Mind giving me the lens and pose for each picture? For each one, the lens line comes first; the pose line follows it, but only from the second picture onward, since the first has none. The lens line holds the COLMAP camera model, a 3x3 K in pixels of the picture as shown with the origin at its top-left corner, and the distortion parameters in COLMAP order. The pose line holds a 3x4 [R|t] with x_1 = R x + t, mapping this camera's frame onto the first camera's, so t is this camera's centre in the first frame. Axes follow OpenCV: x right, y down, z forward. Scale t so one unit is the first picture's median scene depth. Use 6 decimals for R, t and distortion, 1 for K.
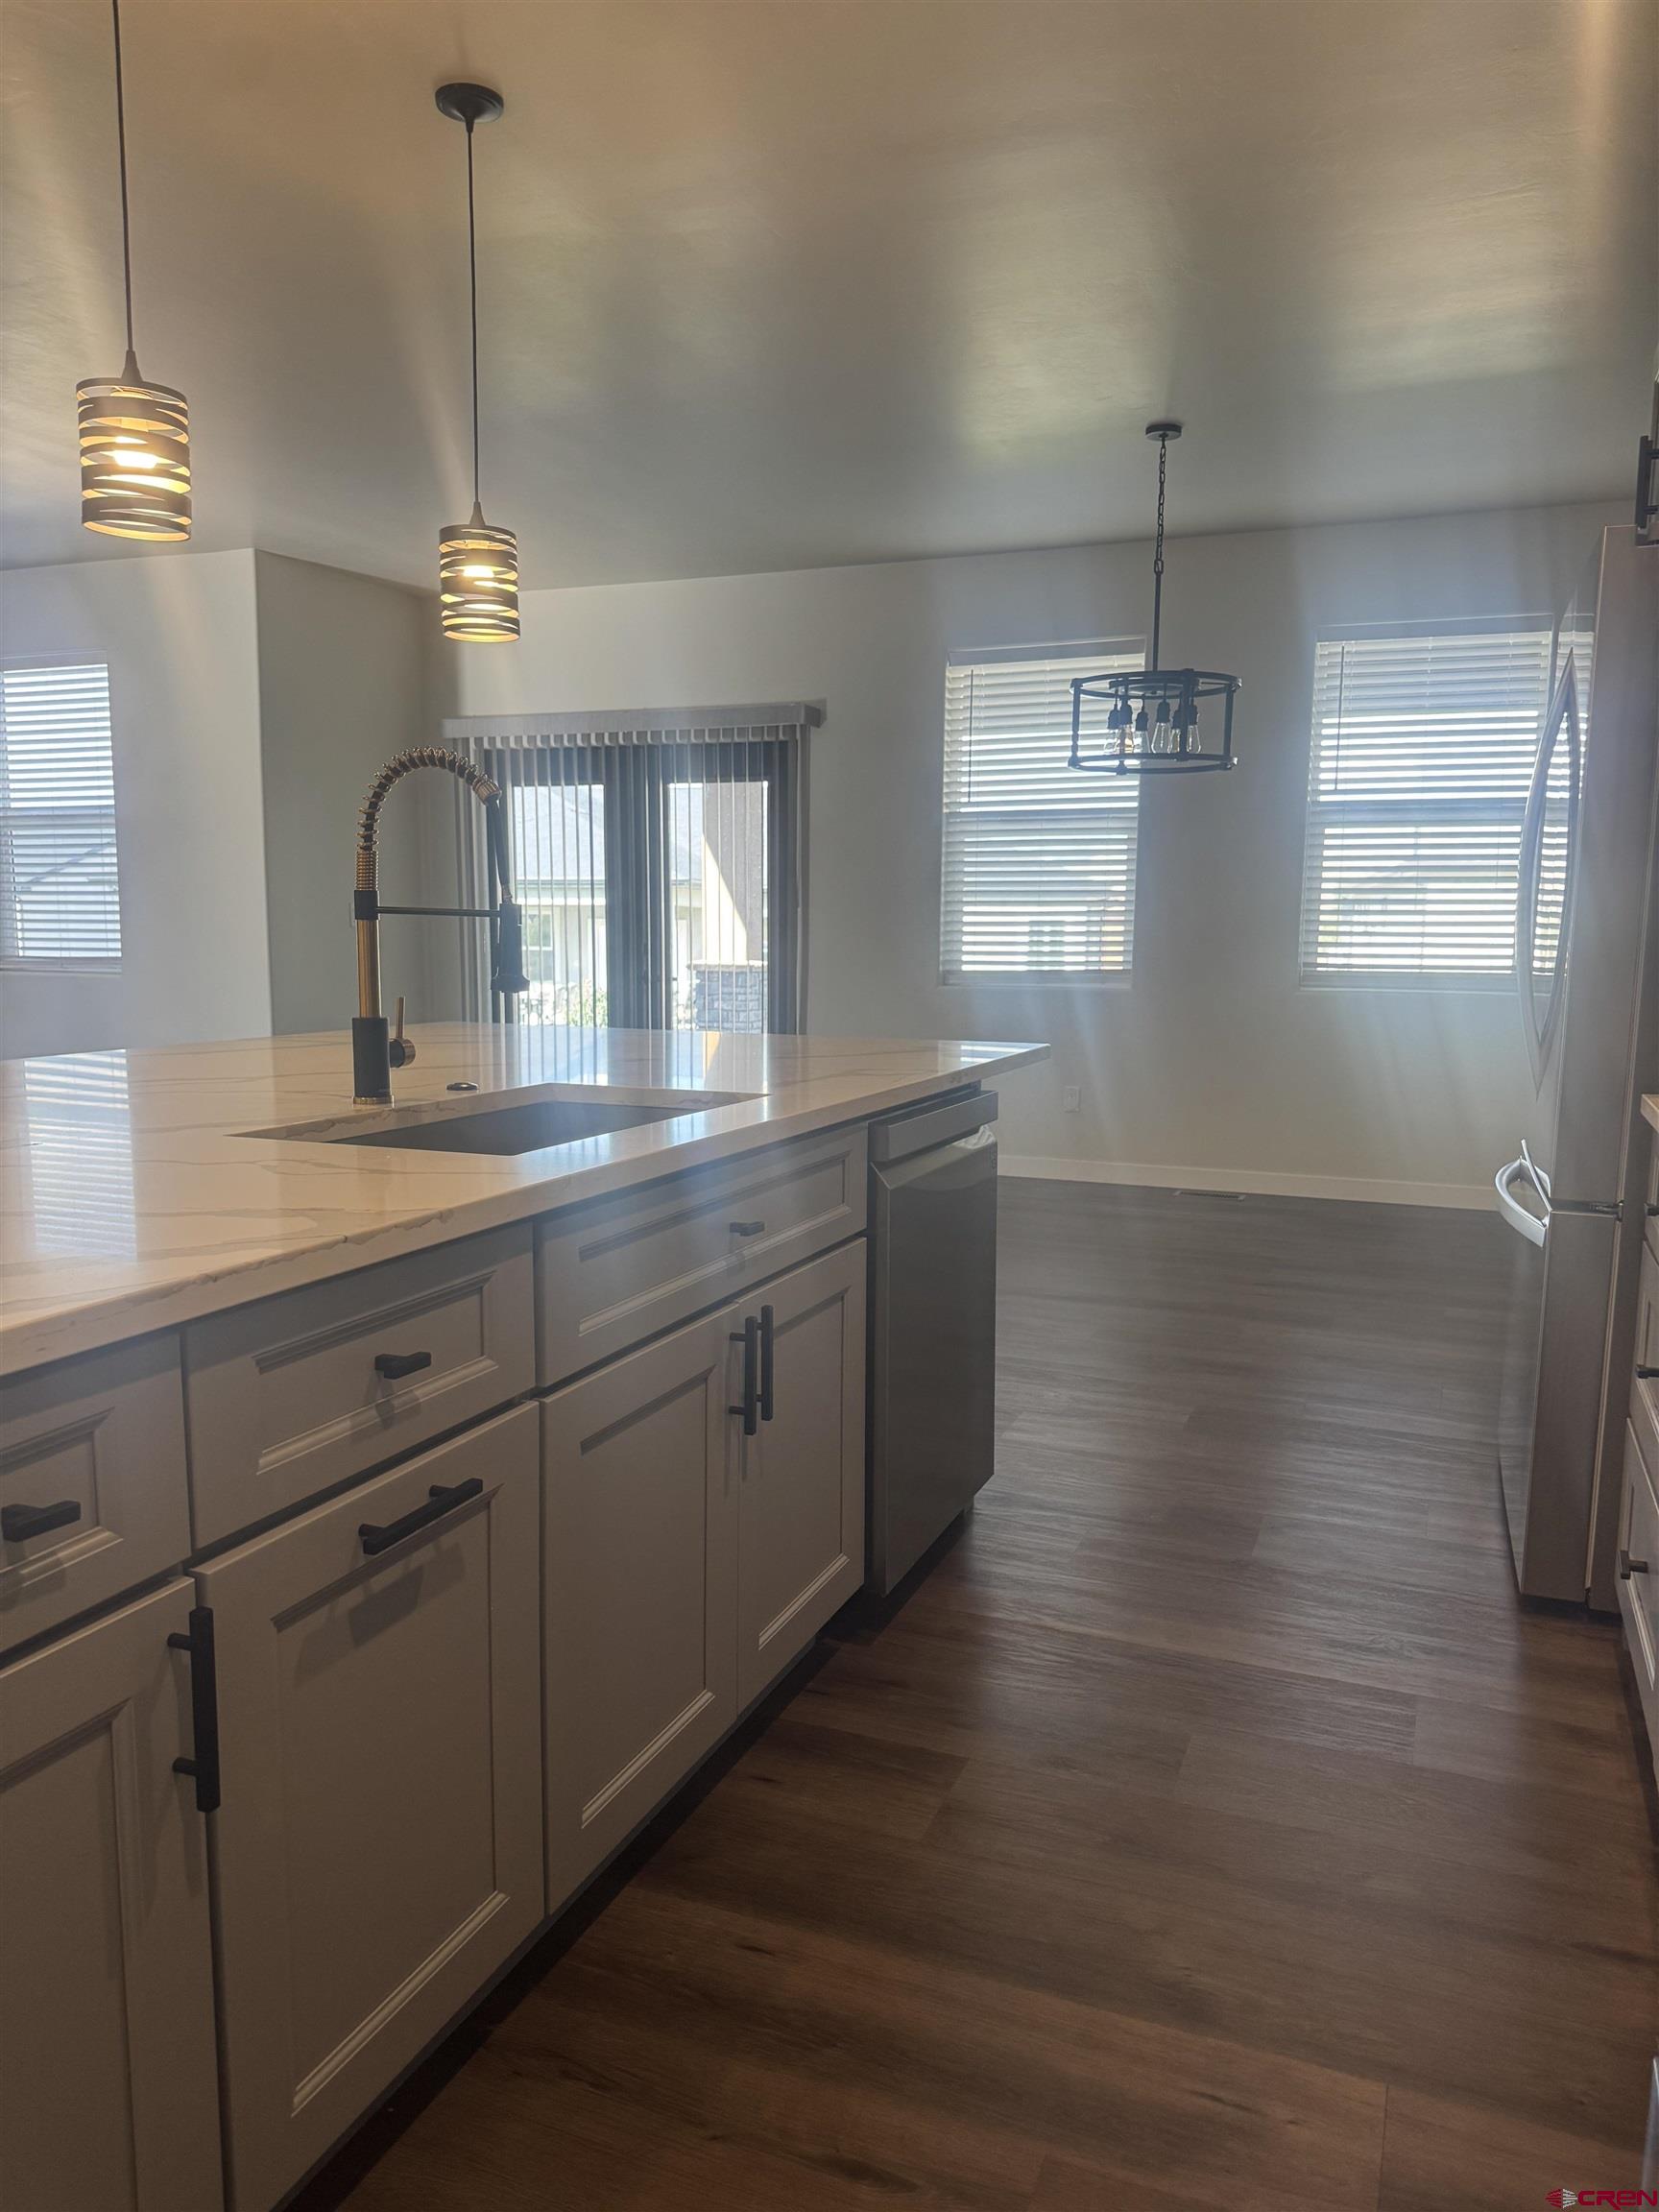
lens RADIAL K [[1570.0, 0, 838.4], [0, 1570.0, 1131.7], [0, 0, 1]] dist [0.033359, -0.027970]
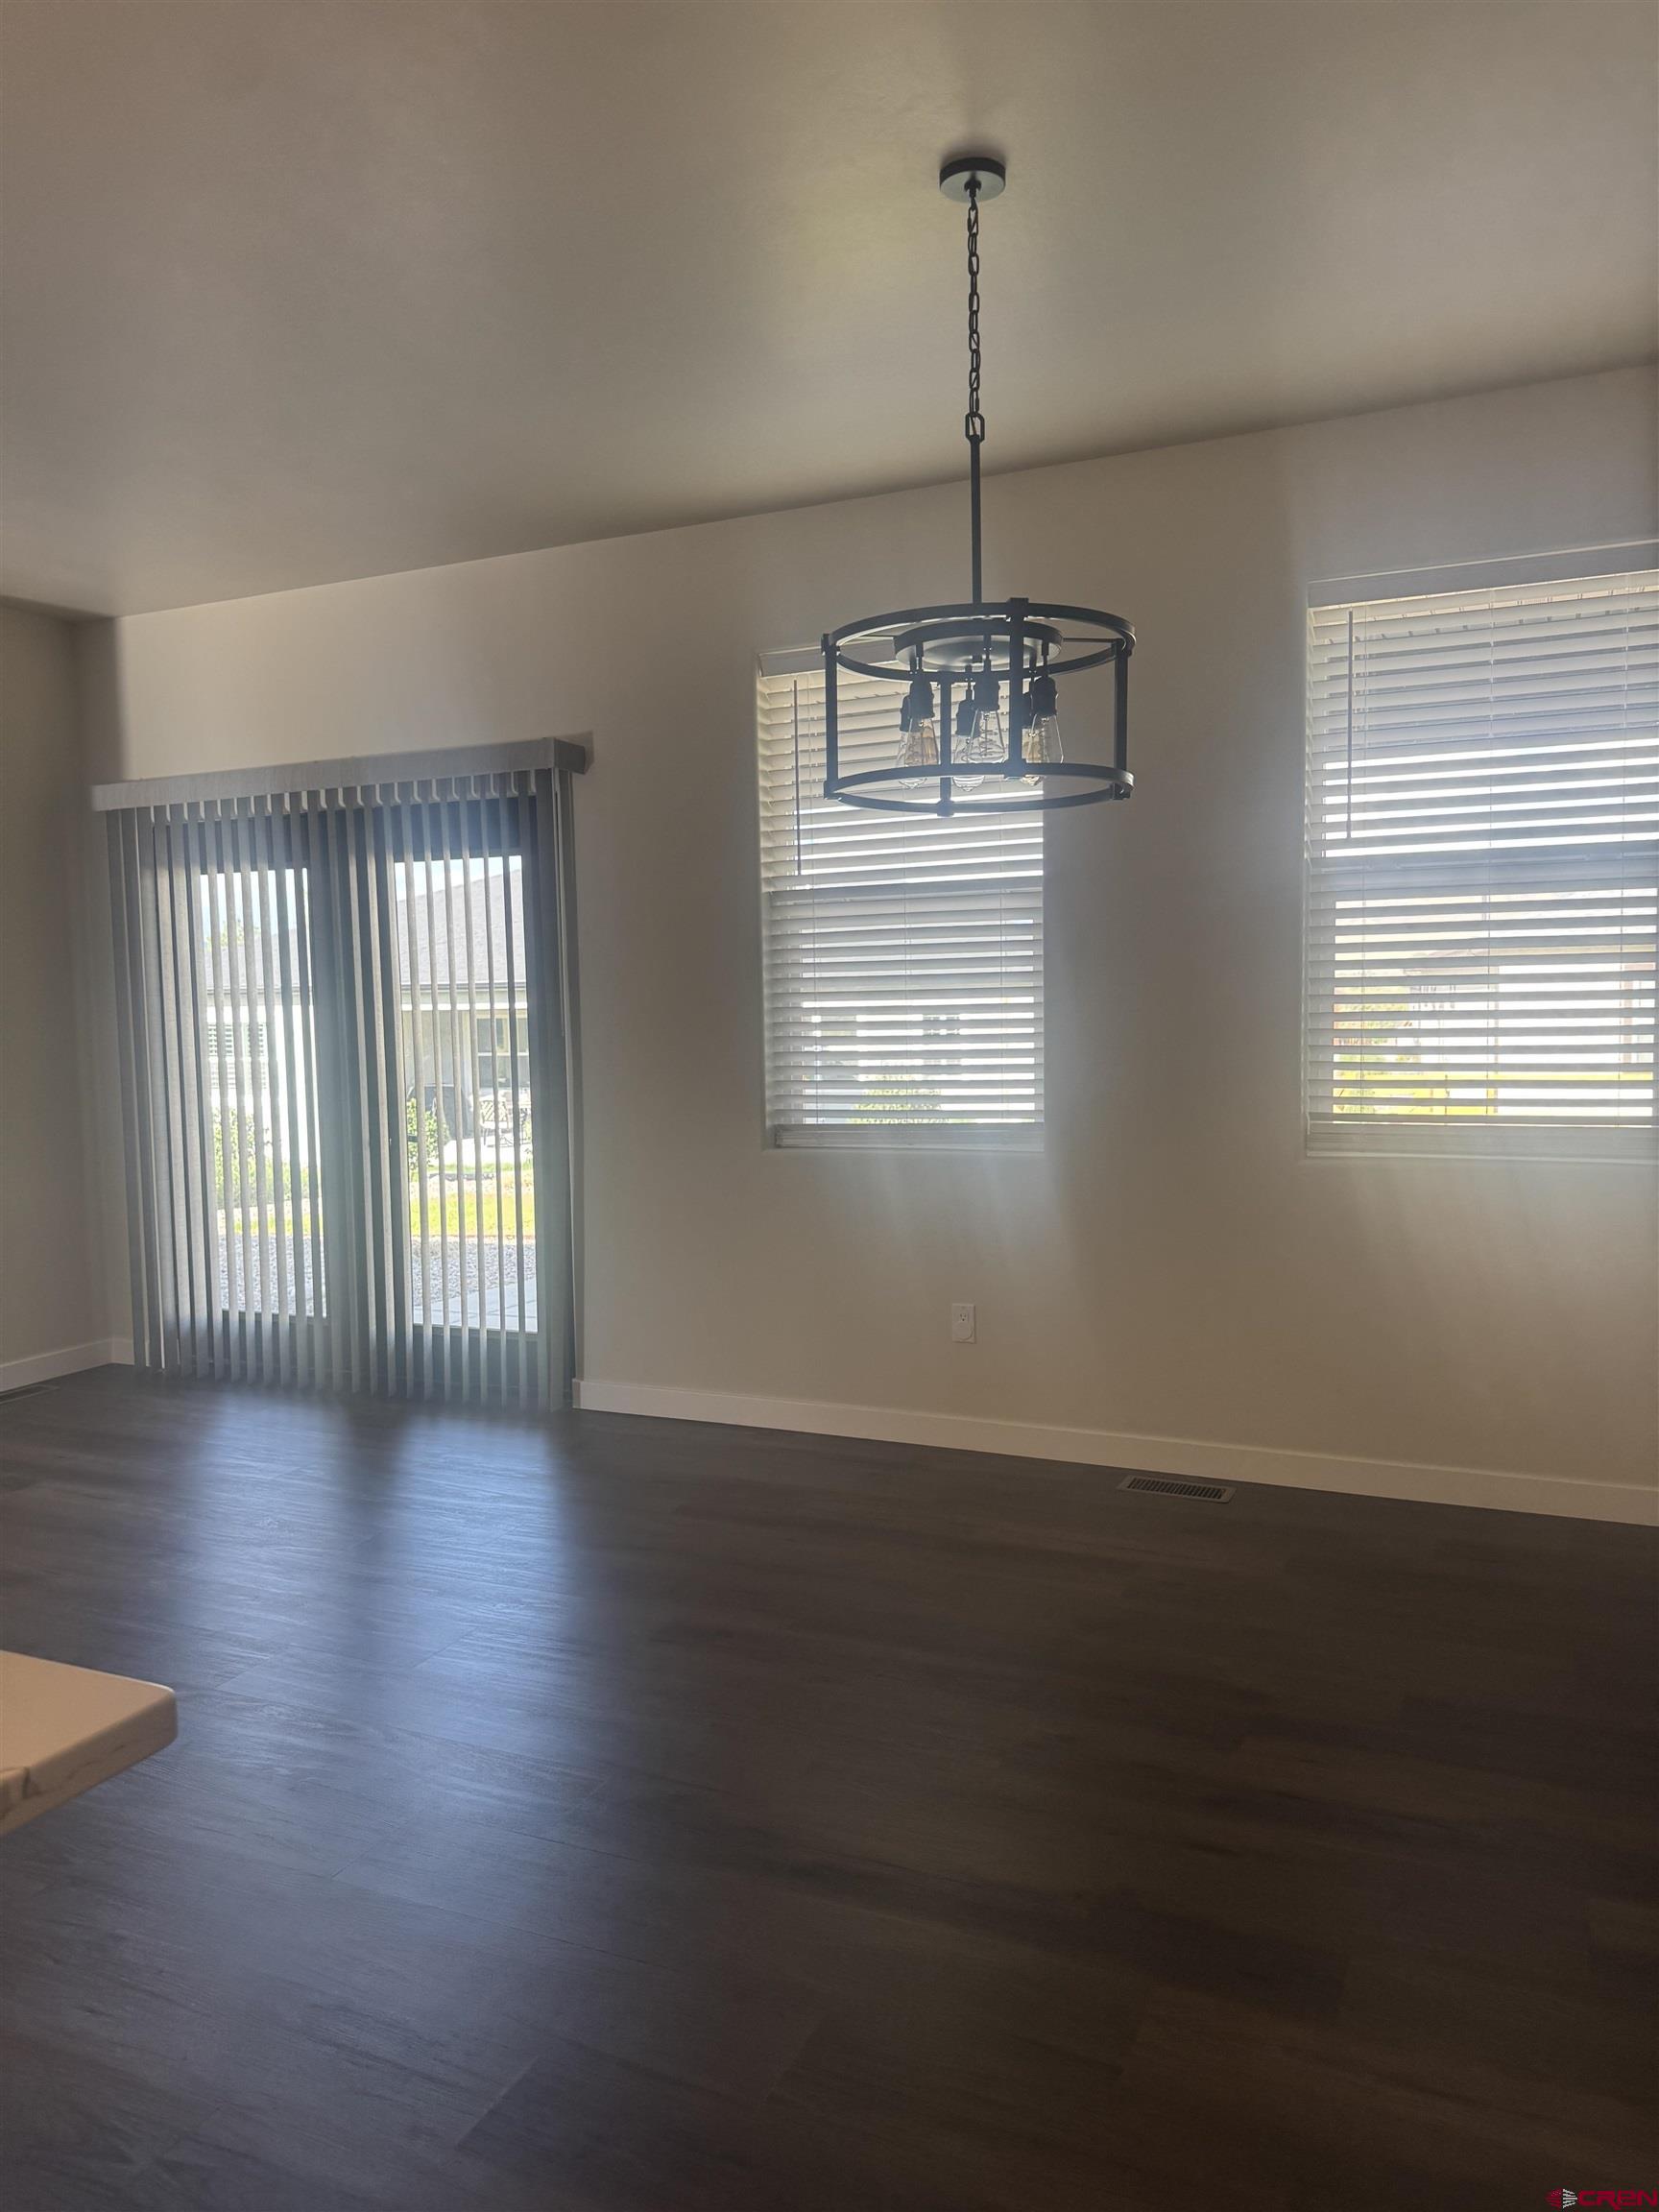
lens RADIAL K [[1570.0, 0, 830.3], [0, 1570.0, 1106.1], [0, 0, 1]] dist [0.033359, -0.027970]
pose [[0.998756, -0.020950, -0.045251, 0.132393], [0.017786, 0.997442, -0.069233, -0.069898], [0.046586, 0.068342, 0.996574, 0.365040]]
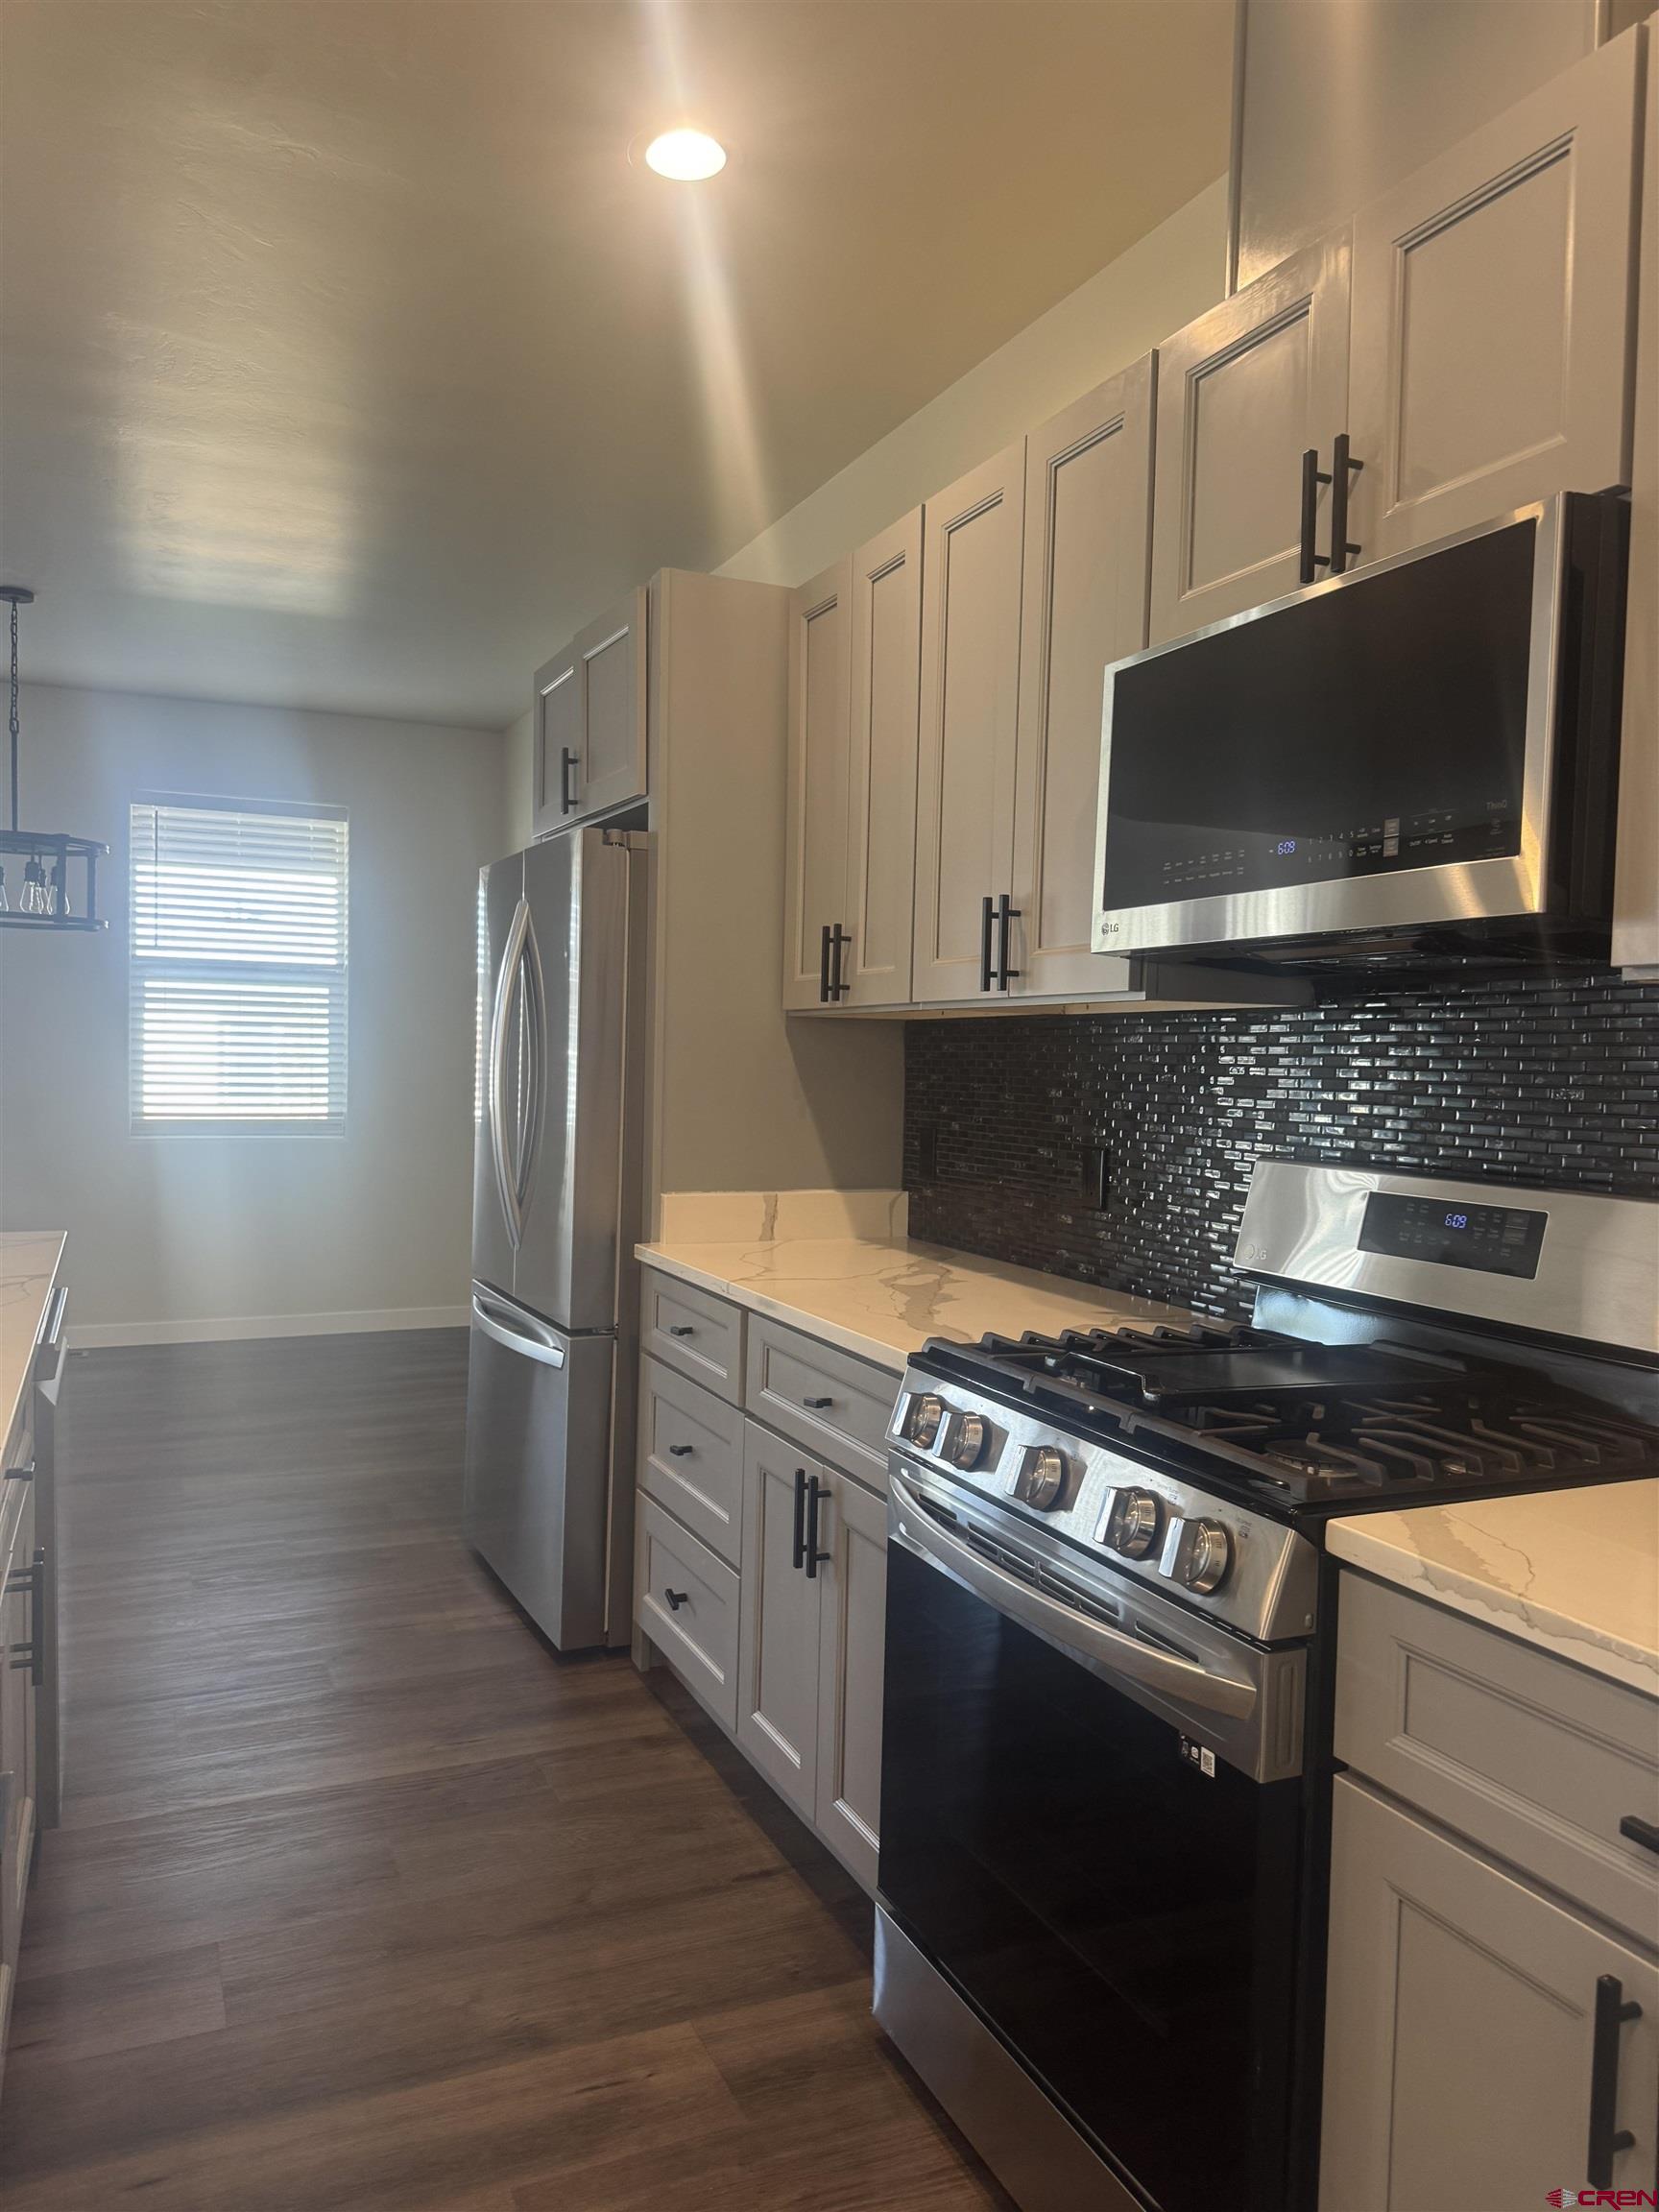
lens RADIAL K [[1570.0, 0, 823.8], [0, 1570.0, 1095.5], [0, 0, 1]] dist [0.033359, -0.027970]
pose [[0.697277, -0.013055, 0.716683, -0.118987], [0.082652, 0.994629, -0.062296, -0.018220], [-0.712021, 0.102673, 0.694611, -0.019145]]
